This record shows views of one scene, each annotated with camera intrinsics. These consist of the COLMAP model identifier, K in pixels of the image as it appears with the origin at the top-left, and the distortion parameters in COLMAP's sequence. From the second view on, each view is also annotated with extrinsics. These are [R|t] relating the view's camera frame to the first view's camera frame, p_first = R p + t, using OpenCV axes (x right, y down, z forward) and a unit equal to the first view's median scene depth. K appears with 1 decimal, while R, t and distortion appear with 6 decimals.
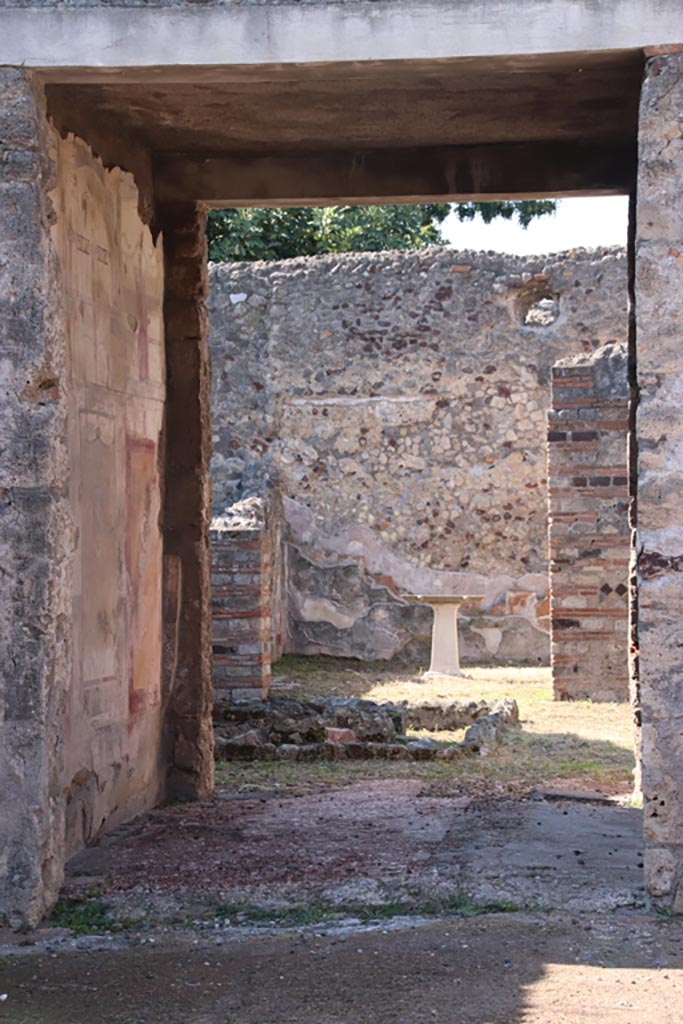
lens RADIAL K [[2805.2, 0, 341.9], [0, 2805.2, 515.6], [0, 0, 1]] dist [0.930263, 0.000000]
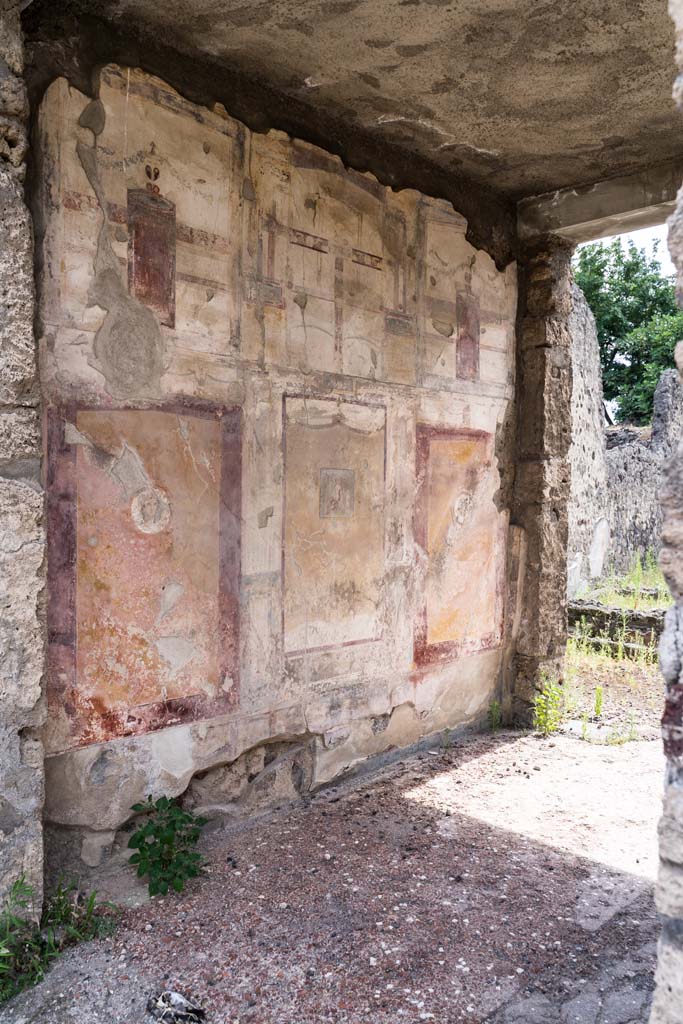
lens RADIAL K [[817.5, 0, 332.1], [0, 817.5, 506.1], [0, 0, 1]] dist [0.003201, -0.024324]
pose [[0.785715, 0.030493, -0.617836, 0.048002], [-0.011728, 0.999339, 0.034407, -0.002921], [0.618477, -0.019788, 0.785554, 0.338034]]
